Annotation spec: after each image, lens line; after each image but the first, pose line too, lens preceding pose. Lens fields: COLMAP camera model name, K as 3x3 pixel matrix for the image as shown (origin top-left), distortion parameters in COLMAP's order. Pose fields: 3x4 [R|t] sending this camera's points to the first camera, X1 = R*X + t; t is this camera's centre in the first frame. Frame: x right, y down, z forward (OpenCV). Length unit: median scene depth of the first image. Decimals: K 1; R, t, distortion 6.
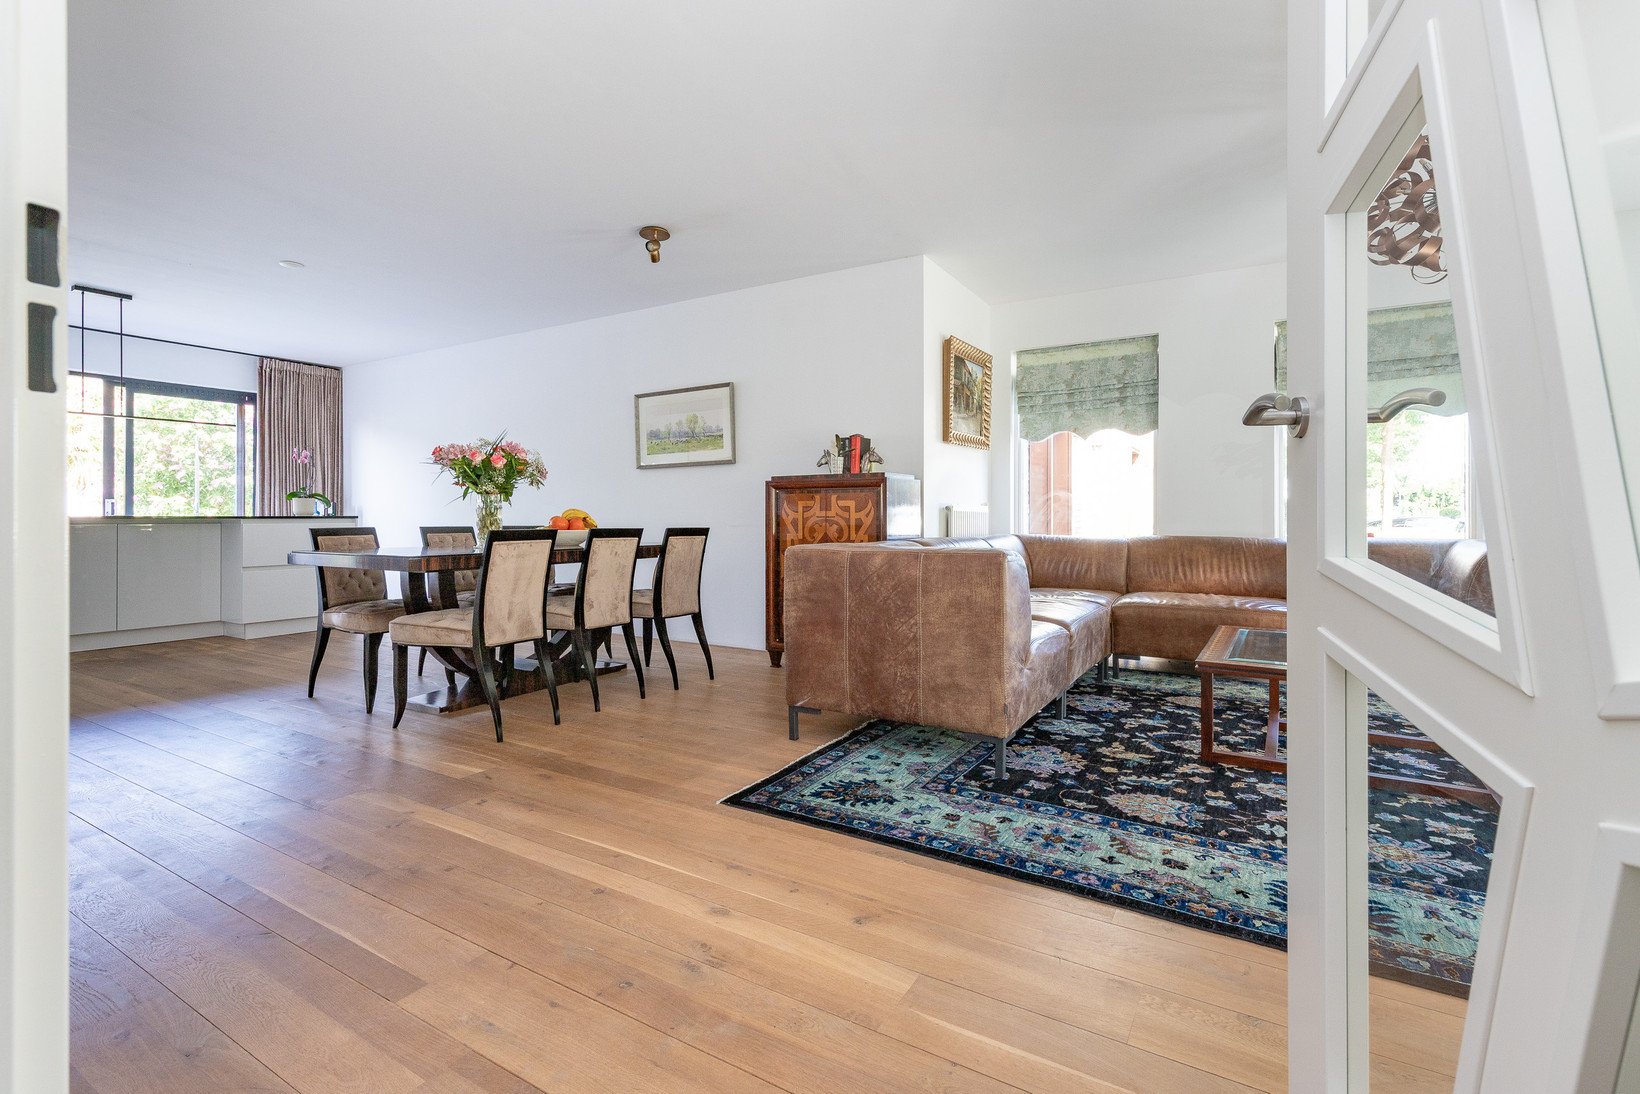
lens RADIAL K [[751.8, 0, 819.9], [0, 751.8, 514.4], [0, 0, 1]] dist [0.004744, -0.000197]
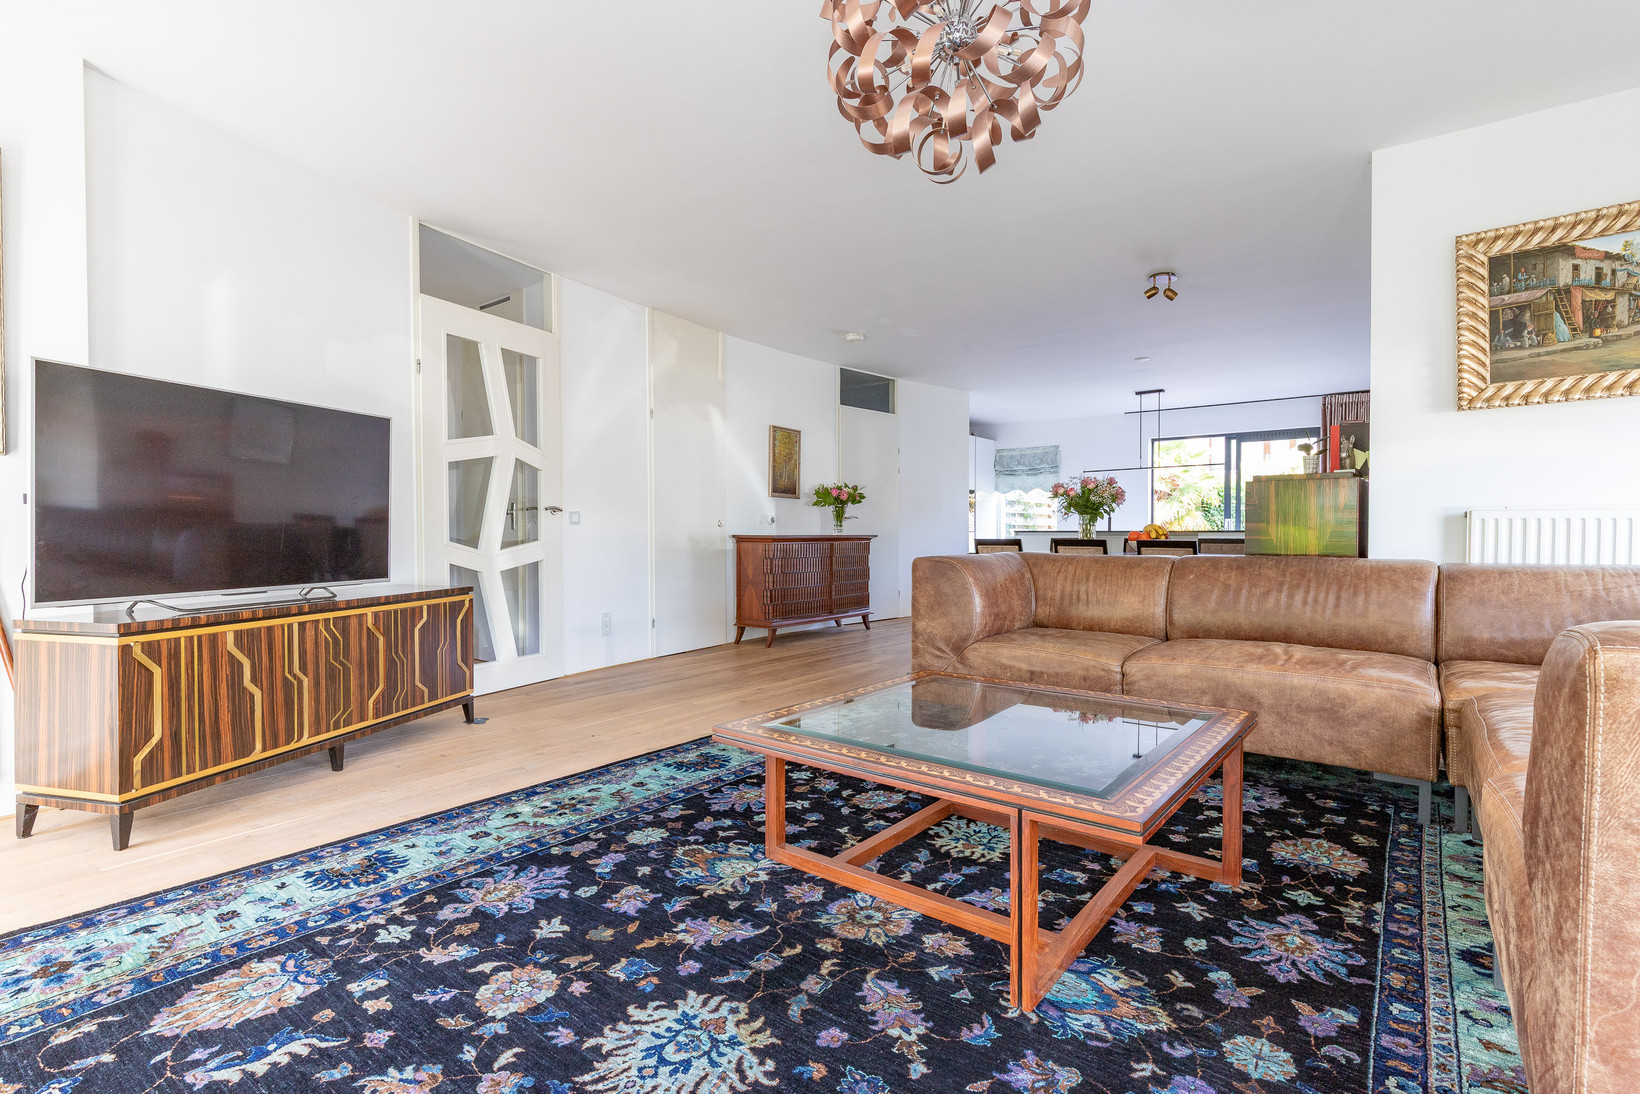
lens RADIAL K [[779.6, 0, 820.0], [0, 779.6, 547.0], [0, 0, 1]] dist [0.000717, 0.000095]
pose [[-0.118507, 0.017159, -0.992805, 1.074251], [0.005893, 0.999845, 0.016577, 0.005747], [0.992936, -0.003886, -0.118590, 0.671749]]
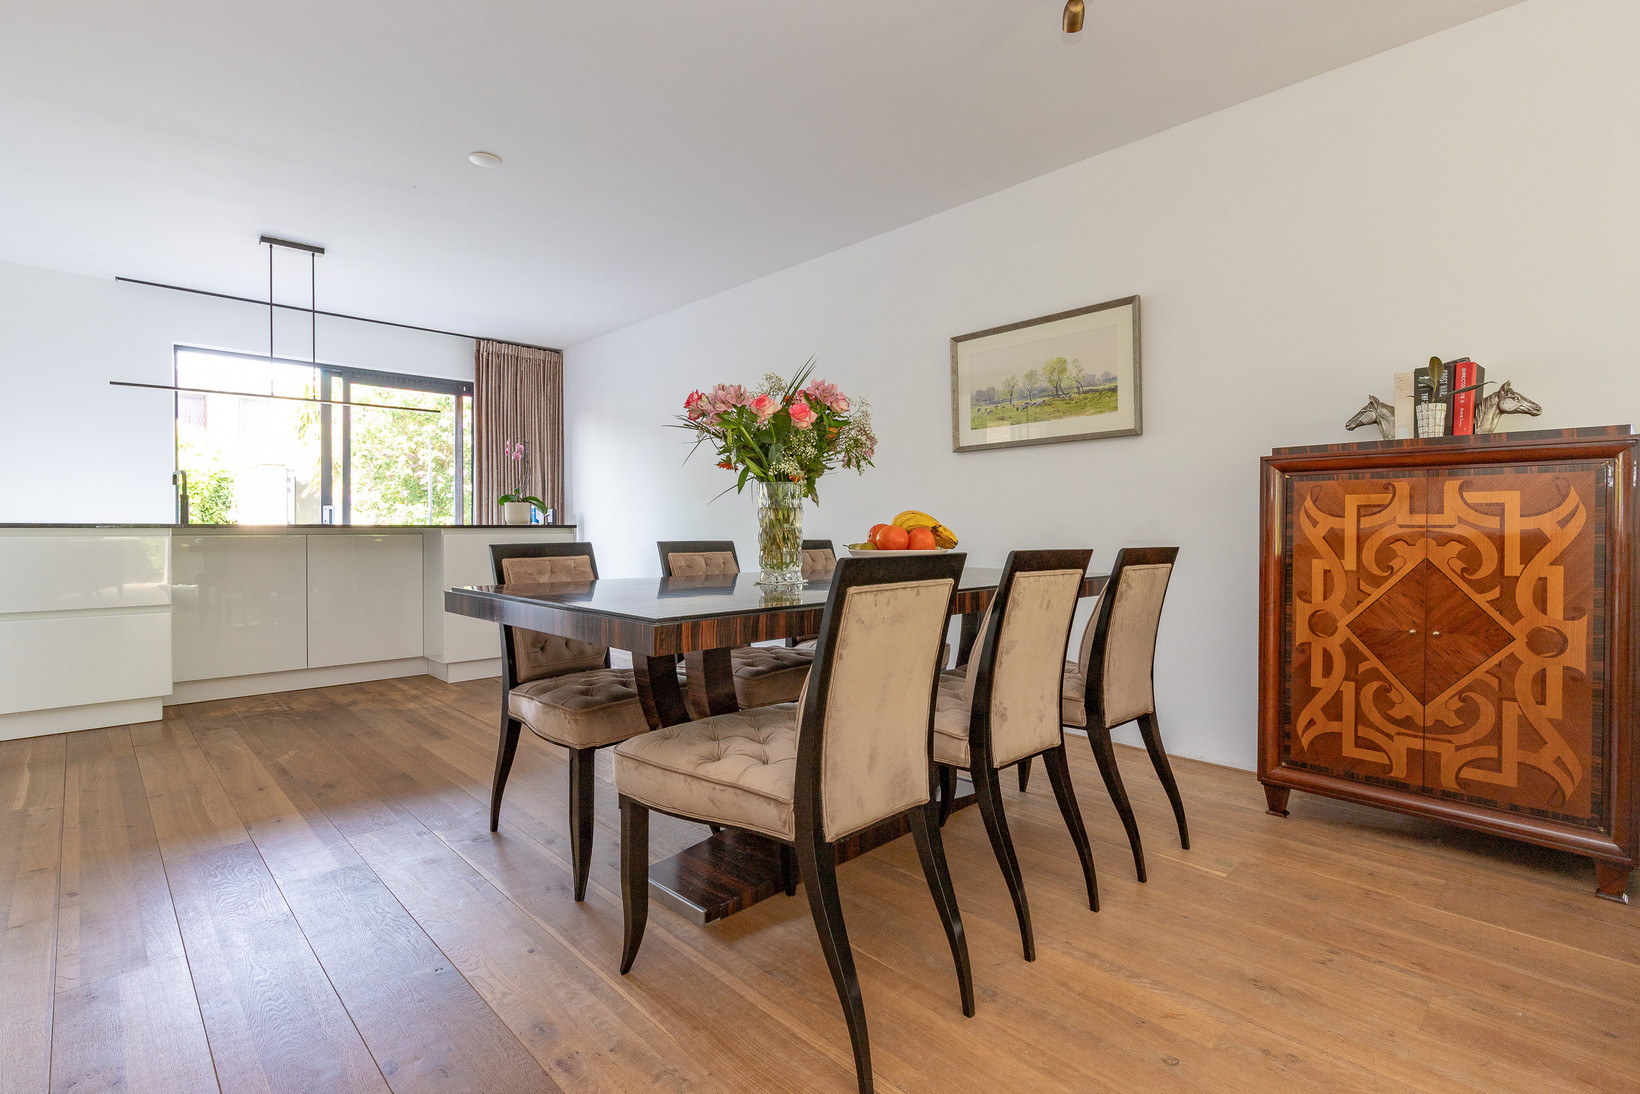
lens RADIAL K [[772.7, 0, 814.7], [0, 772.7, 533.3], [0, 0, 1]] dist [-0.003917, -0.000352]
pose [[0.965496, 0.003570, -0.260392, -0.273166], [-0.000632, 0.999935, 0.011366, 0.002883], [0.260416, -0.010809, 0.965436, 0.477495]]
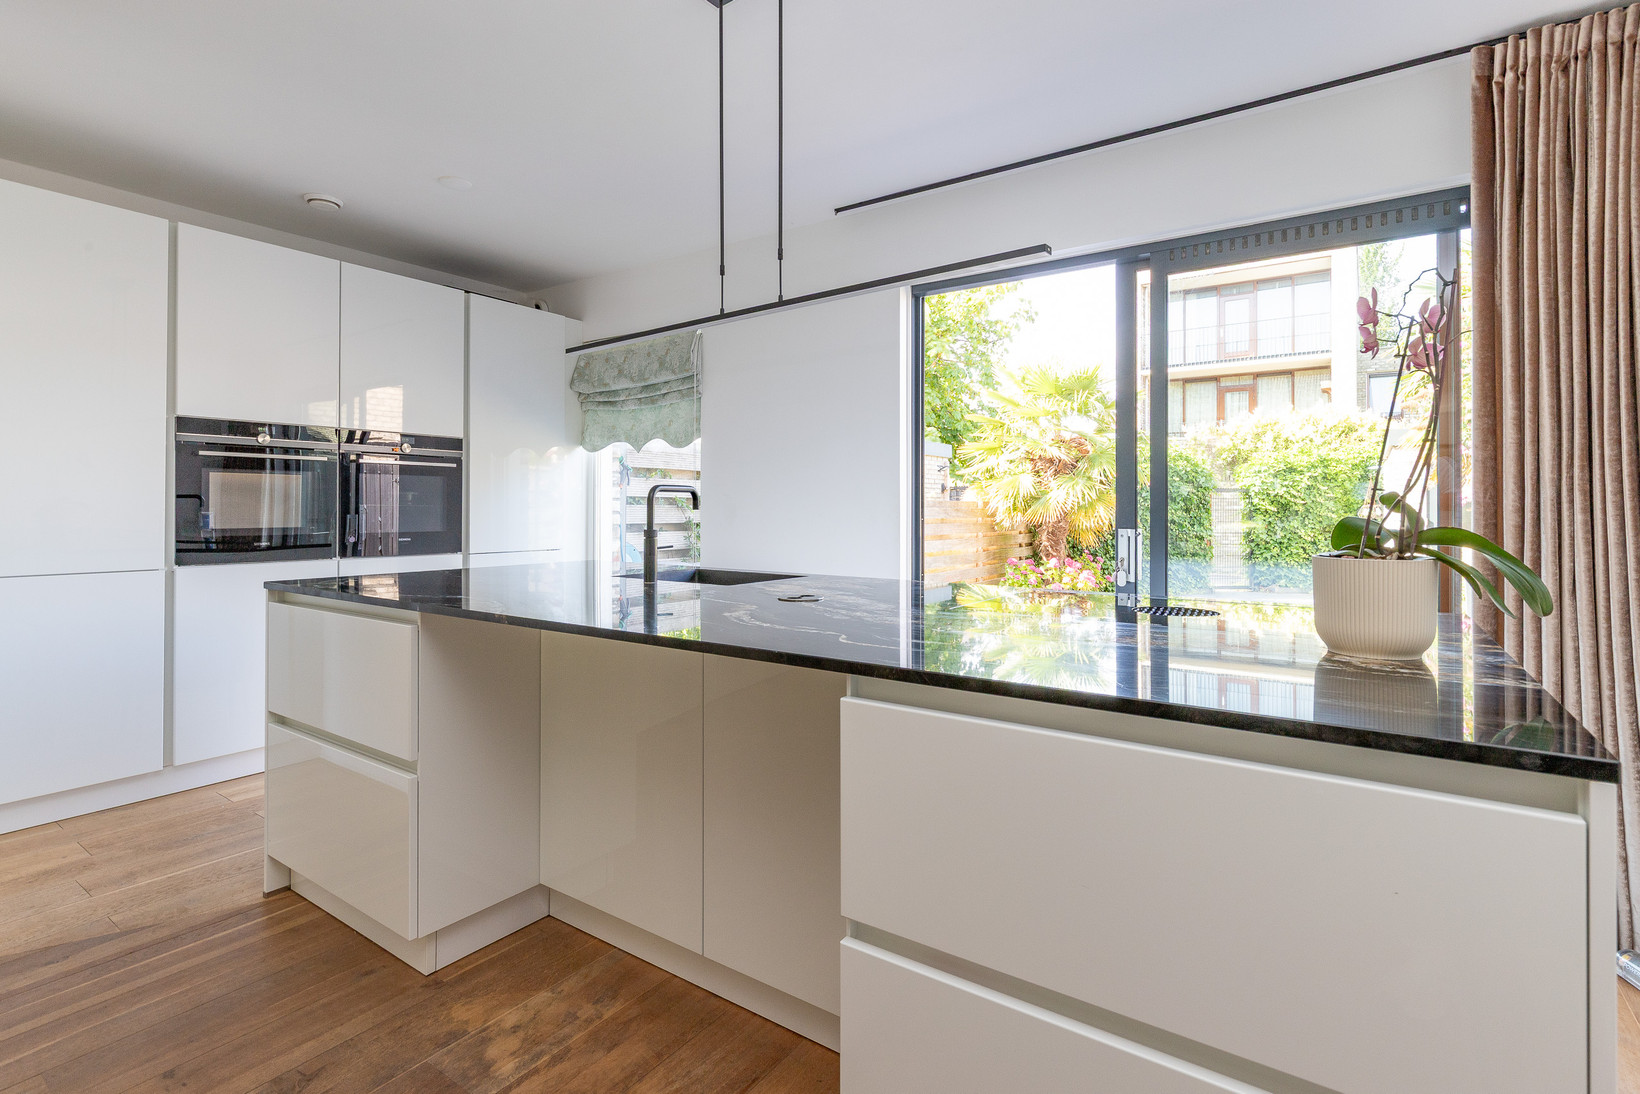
lens RADIAL K [[792.5, 0, 816.4], [0, 792.5, 496.6], [0, 0, 1]] dist [-0.000893, -0.000068]
pose [[-0.066144, -0.017999, -0.997648, -0.796037], [0.001590, 0.999834, -0.018144, -0.053139], [0.997809, -0.002786, -0.066104, 1.440461]]
